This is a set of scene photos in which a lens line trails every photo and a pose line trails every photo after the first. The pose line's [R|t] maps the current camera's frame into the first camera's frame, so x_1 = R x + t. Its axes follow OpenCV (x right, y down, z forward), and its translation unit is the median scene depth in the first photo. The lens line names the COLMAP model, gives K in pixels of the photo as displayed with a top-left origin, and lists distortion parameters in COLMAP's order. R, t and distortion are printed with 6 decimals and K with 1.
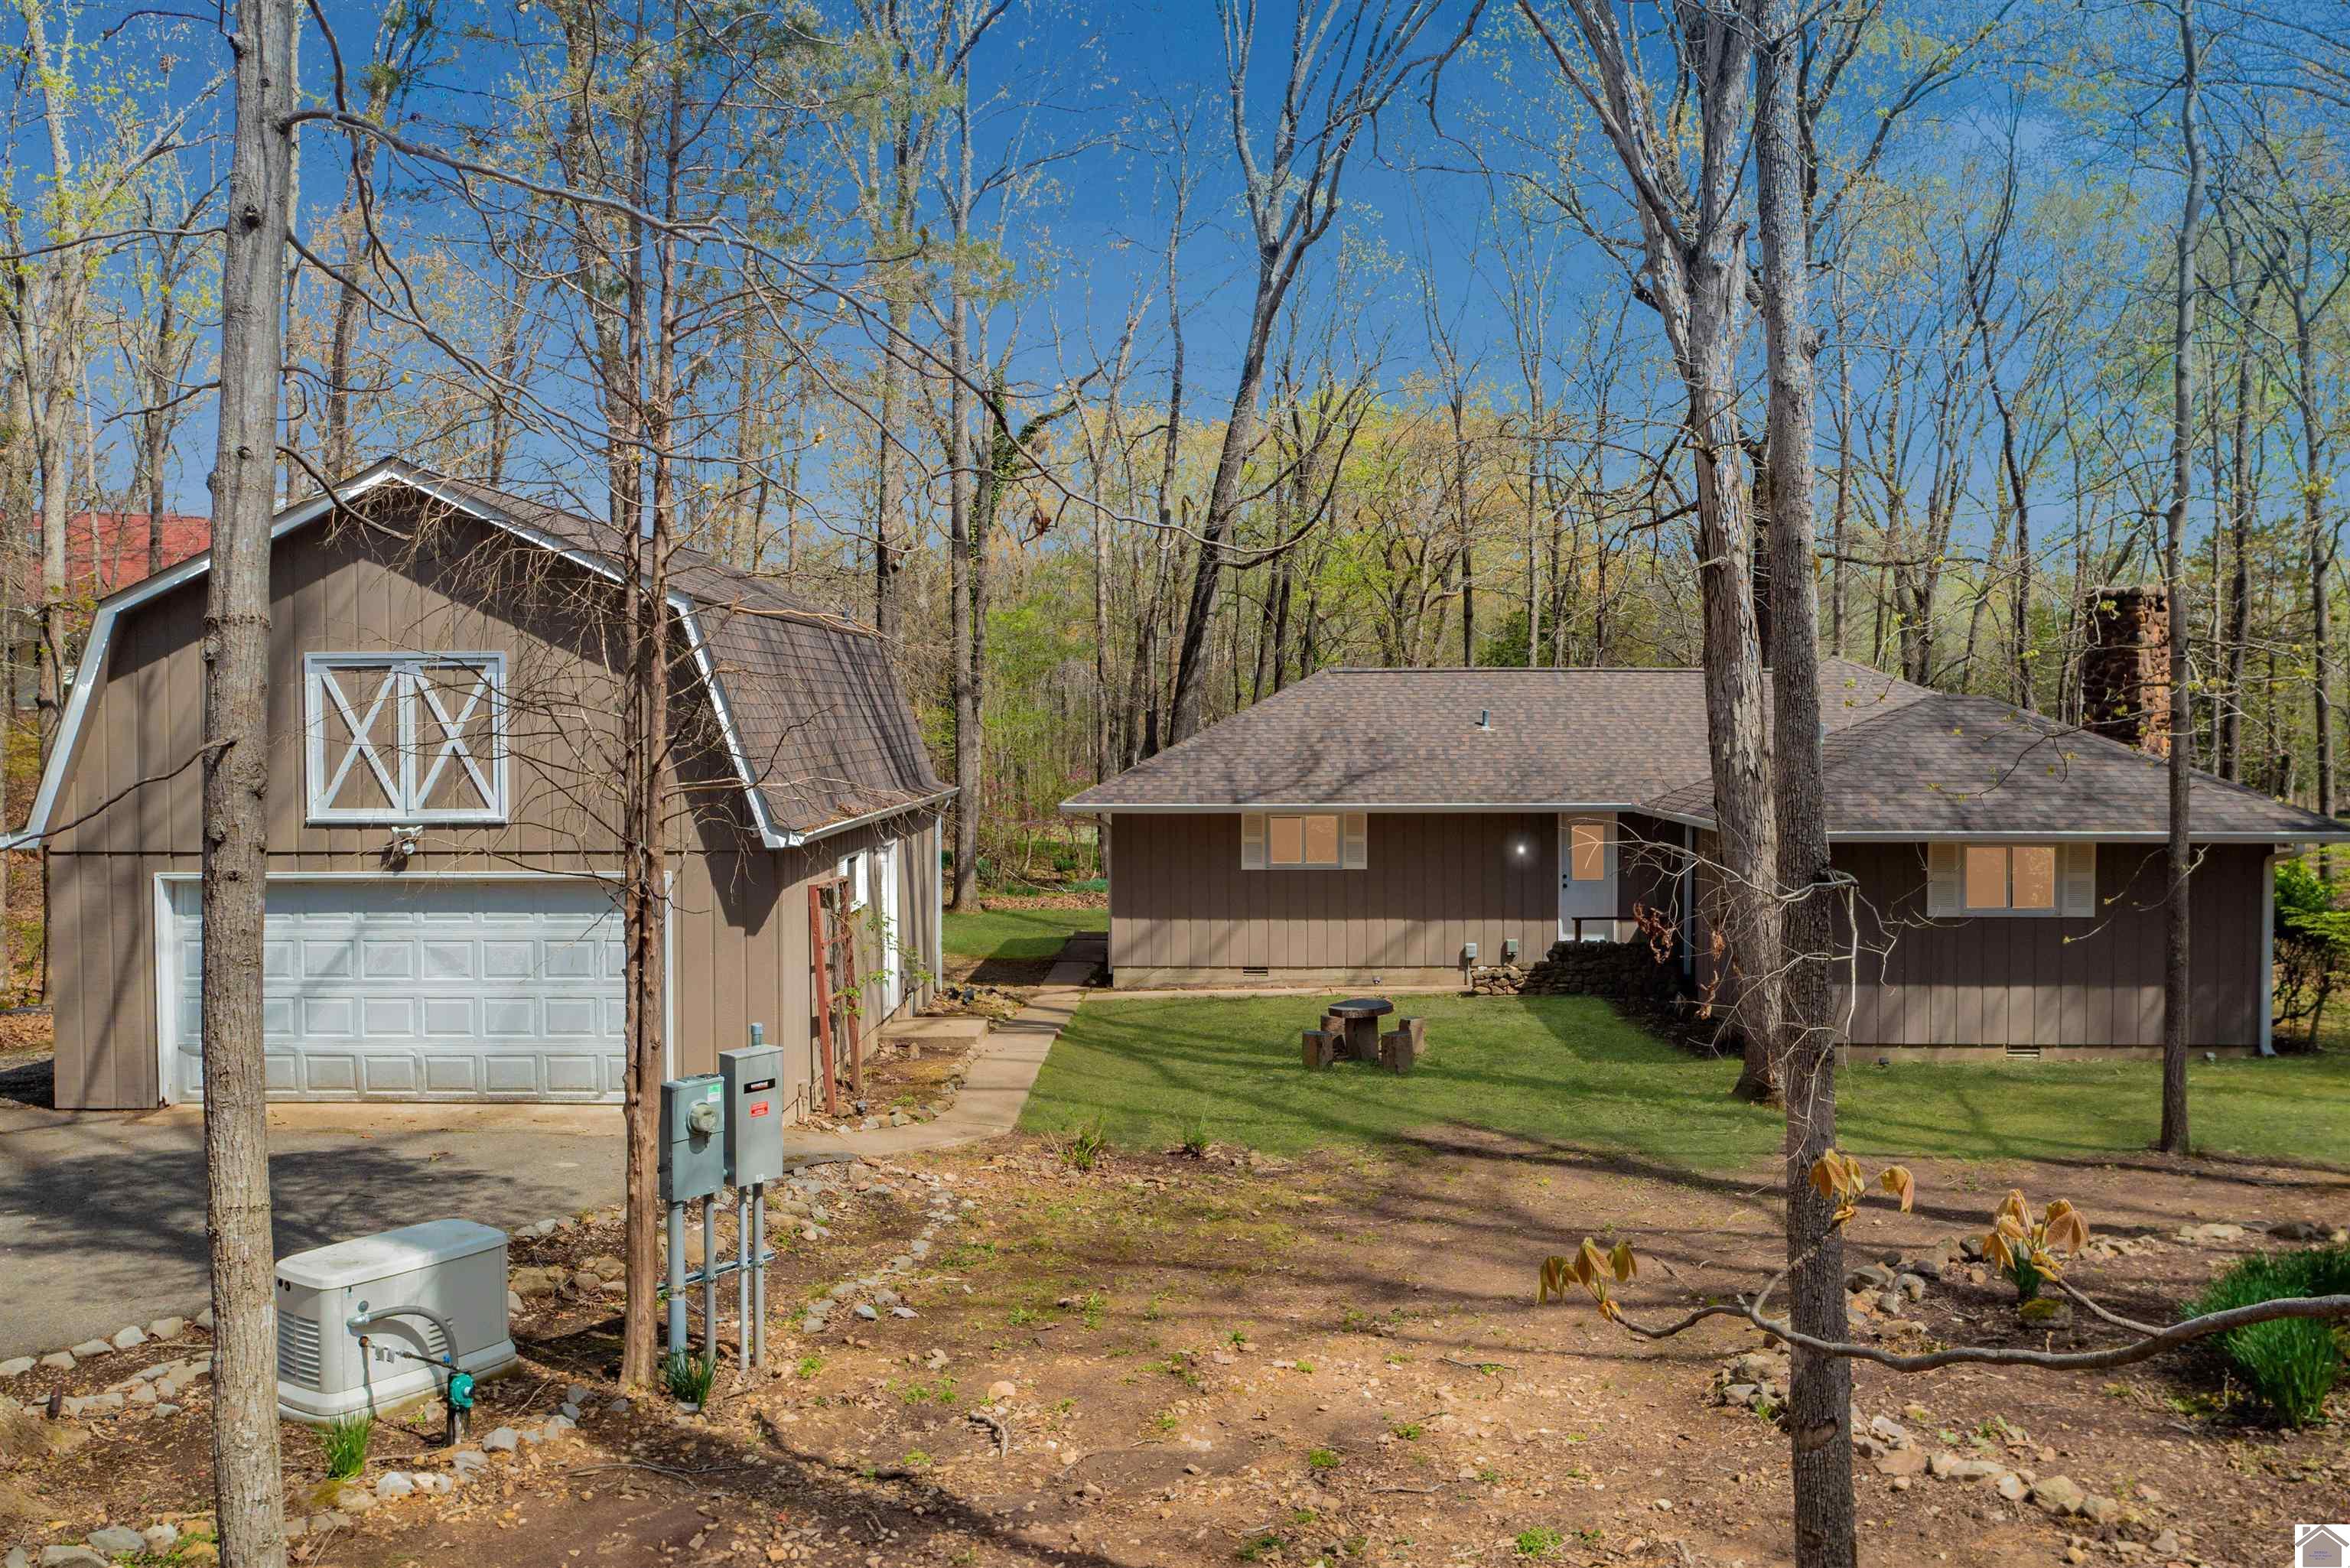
lens RADIAL K [[1948.9, 0, 1062.3], [0, 1948.9, 783.9], [0, 0, 1]] dist [-0.000105, -0.000649]
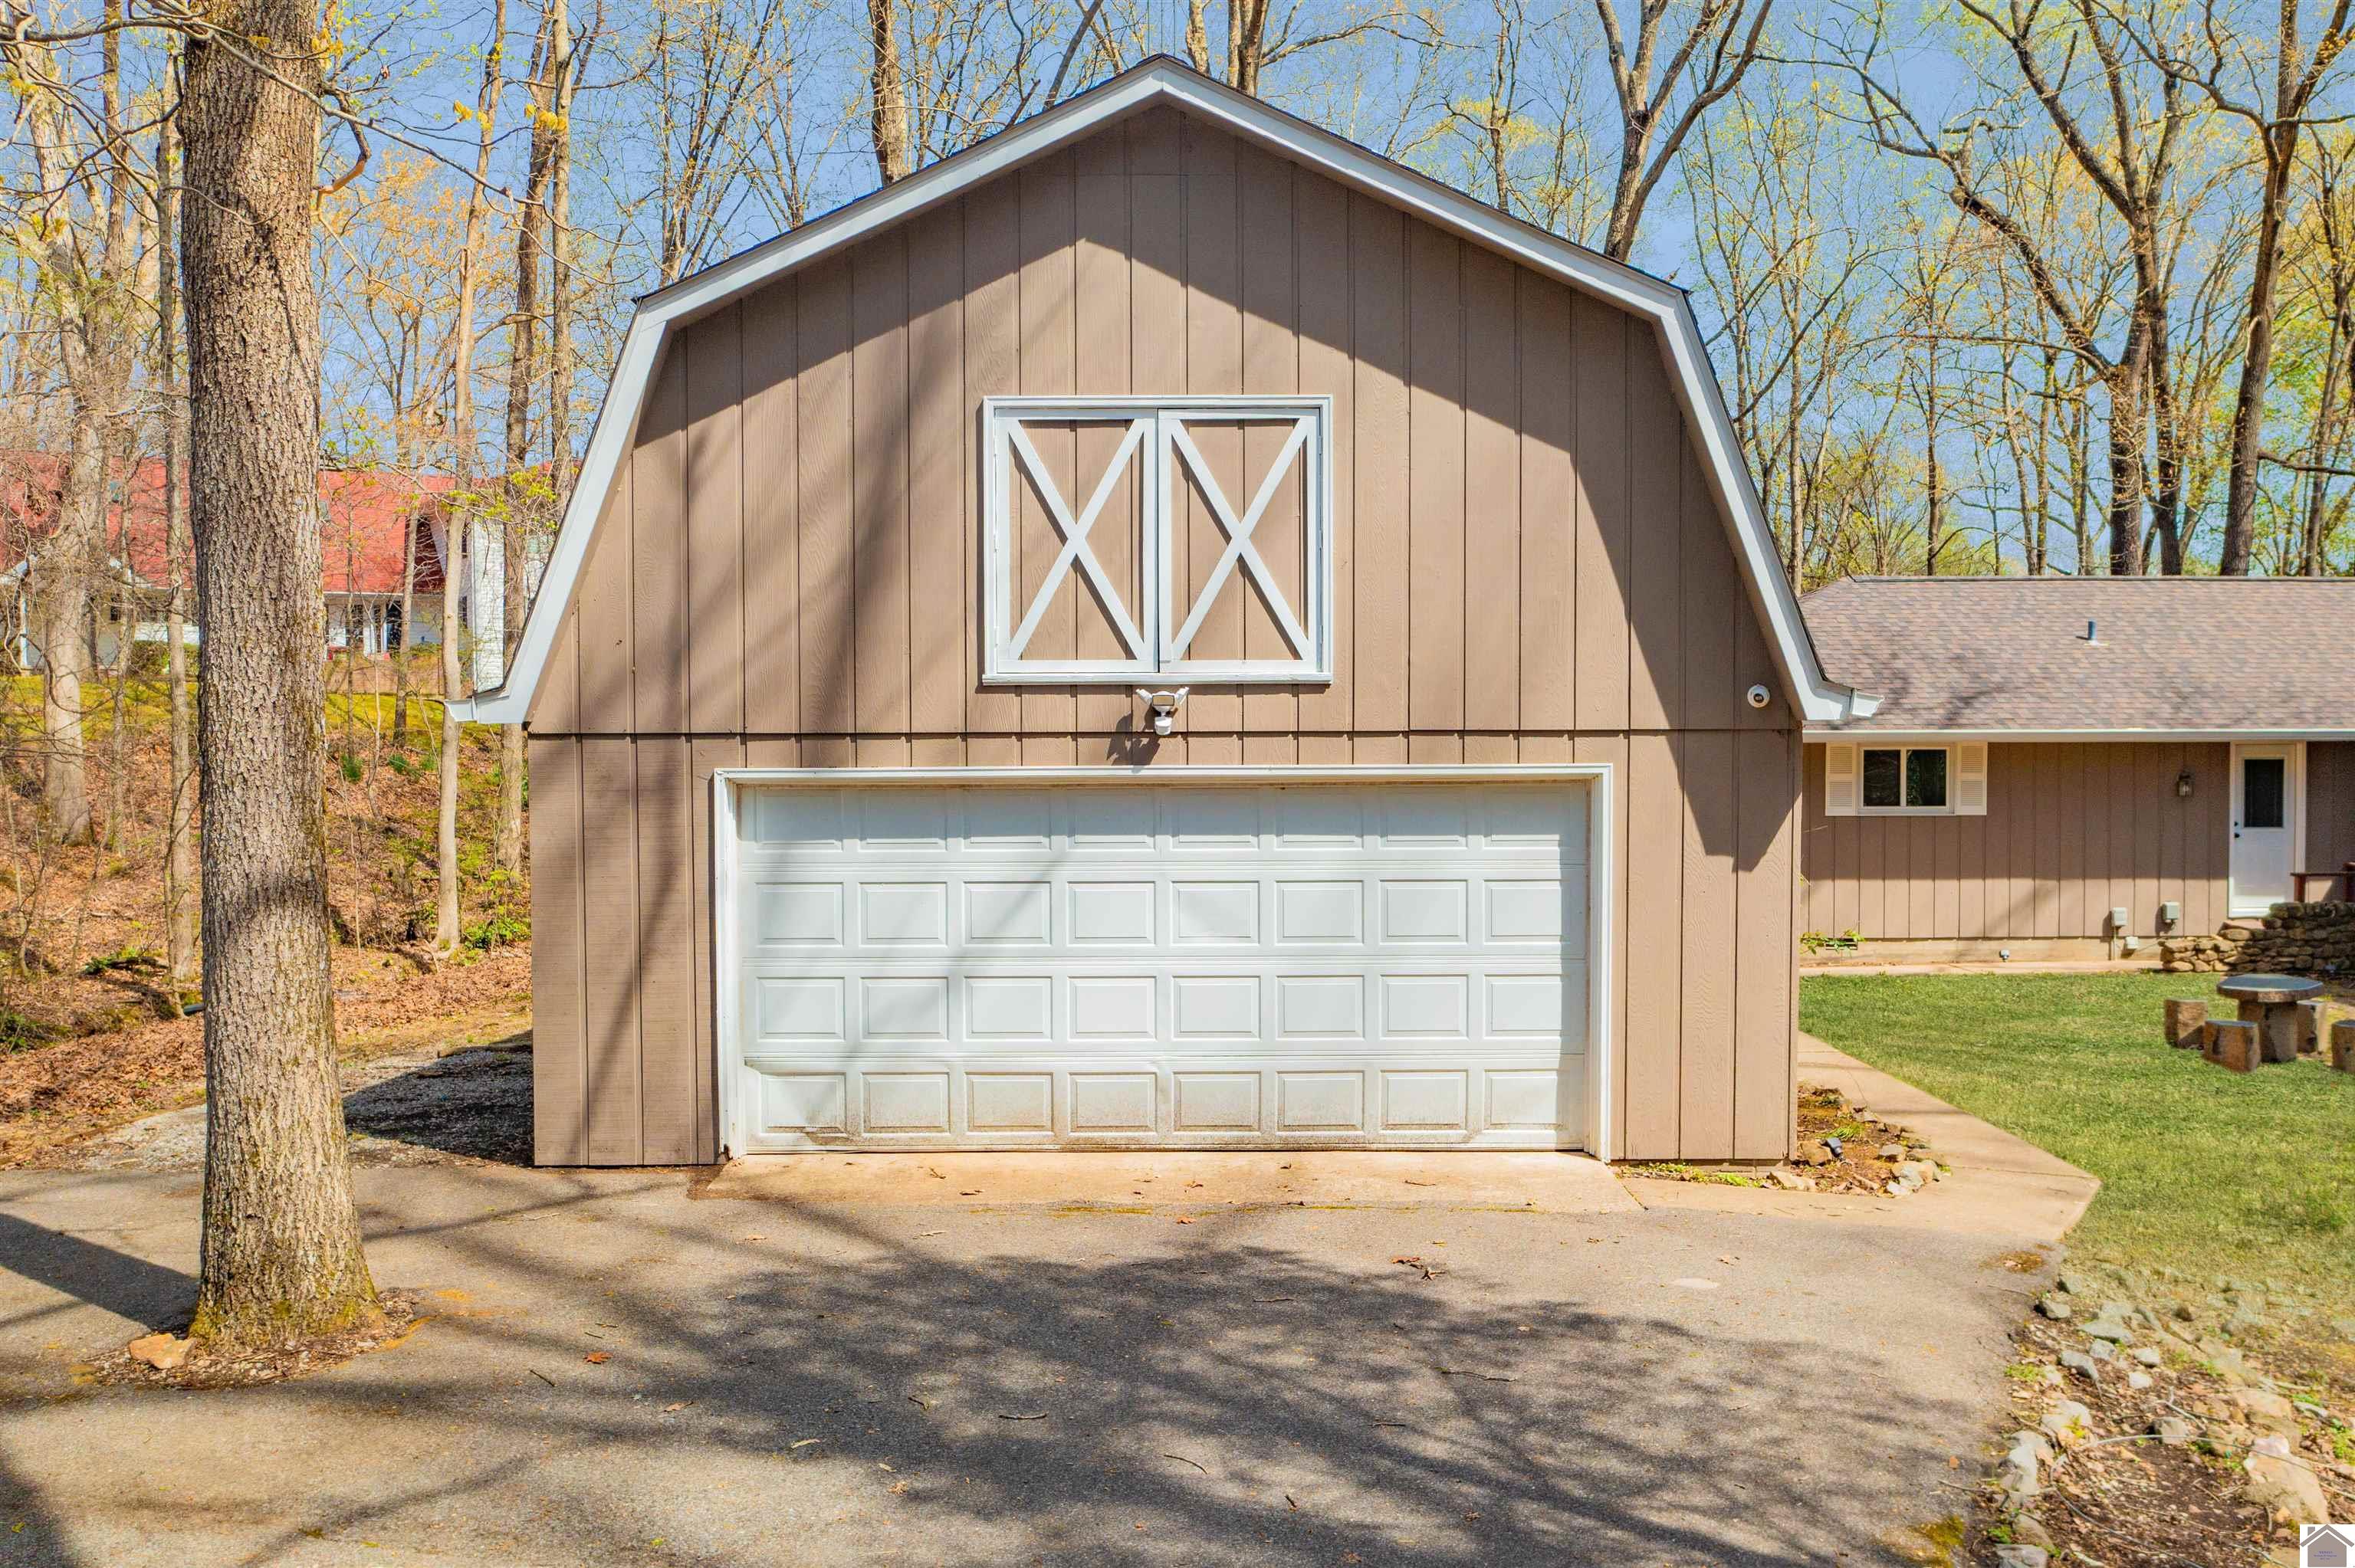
lens RADIAL K [[1898.8, 0, 1177.5], [0, 1898.8, 784.0], [0, 0, 1]] dist [-0.013561, -0.003029]
pose [[0.998224, 0.002097, 0.059542, -0.357766], [-0.002310, 0.999991, 0.003505, 0.047850], [-0.059534, -0.003636, 0.998220, 0.411563]]
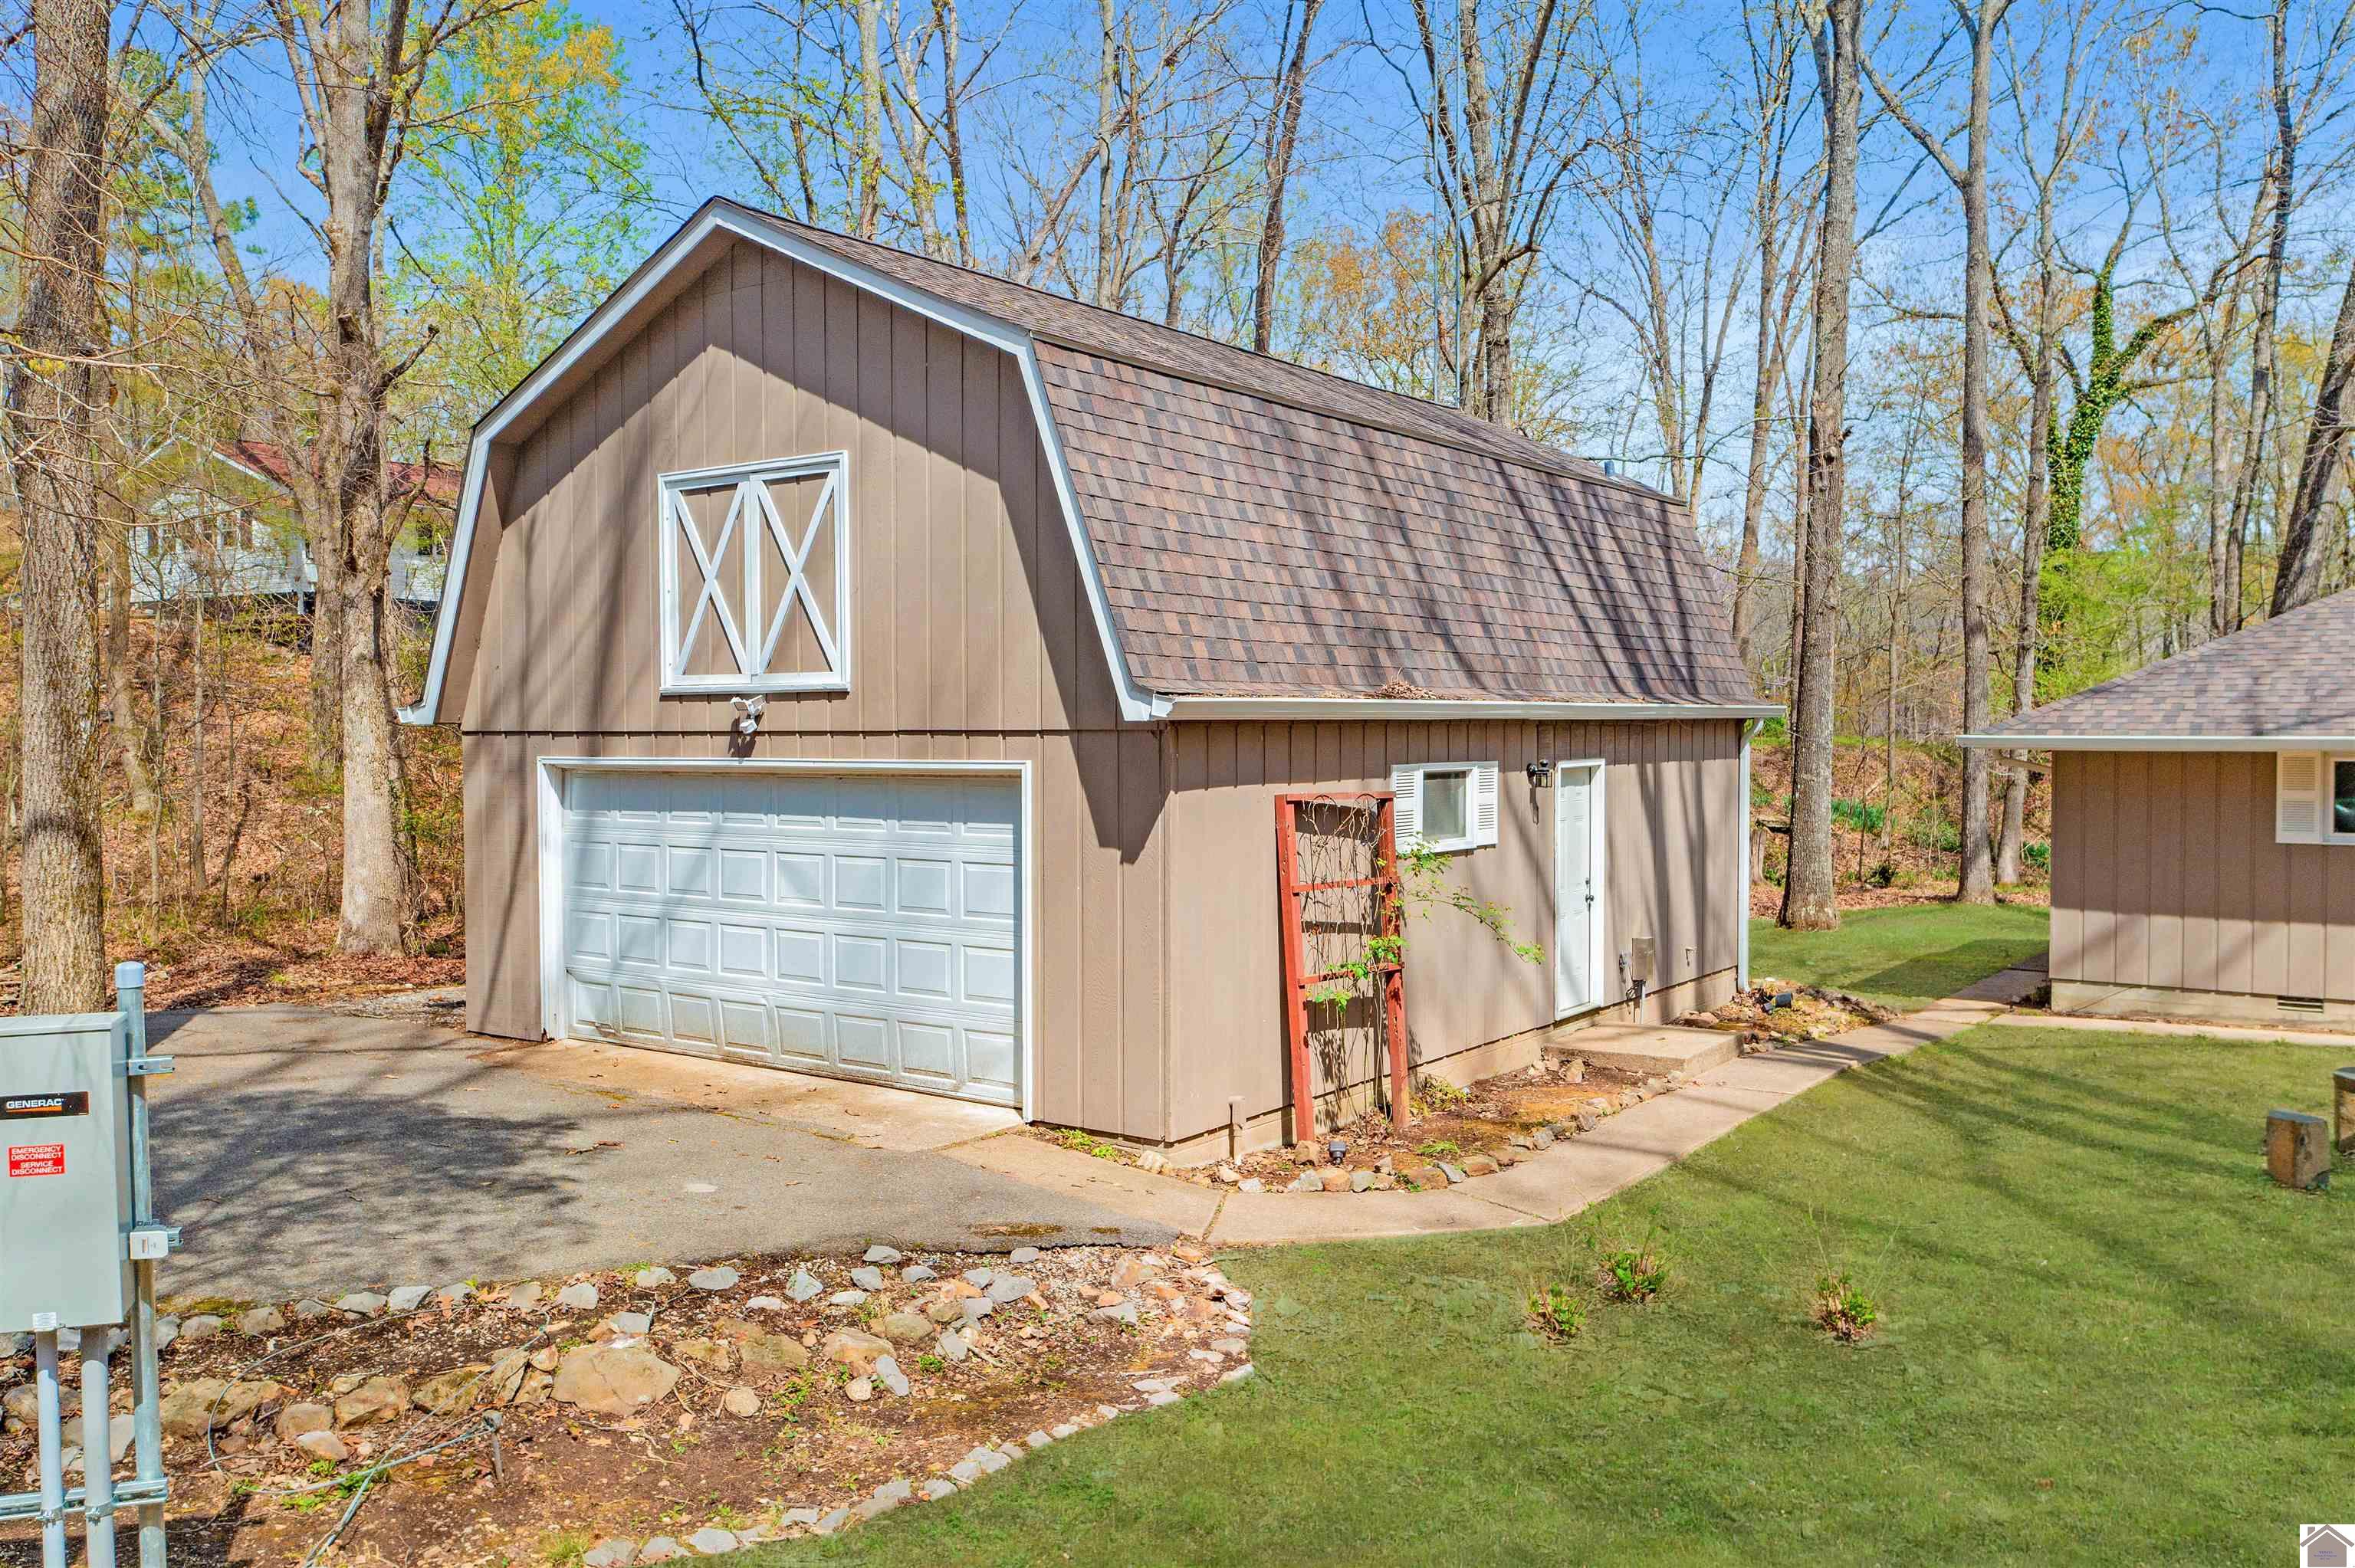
lens RADIAL K [[1847.7, 0, 1058.8], [0, 1847.7, 777.7], [0, 0, 1]] dist [-0.014319, -0.002393]
pose [[0.834902, 0.020407, -0.550021, 0.148546], [-0.020425, 0.999773, 0.006090, 0.045133], [0.550020, 0.006149, 0.835129, 0.465390]]
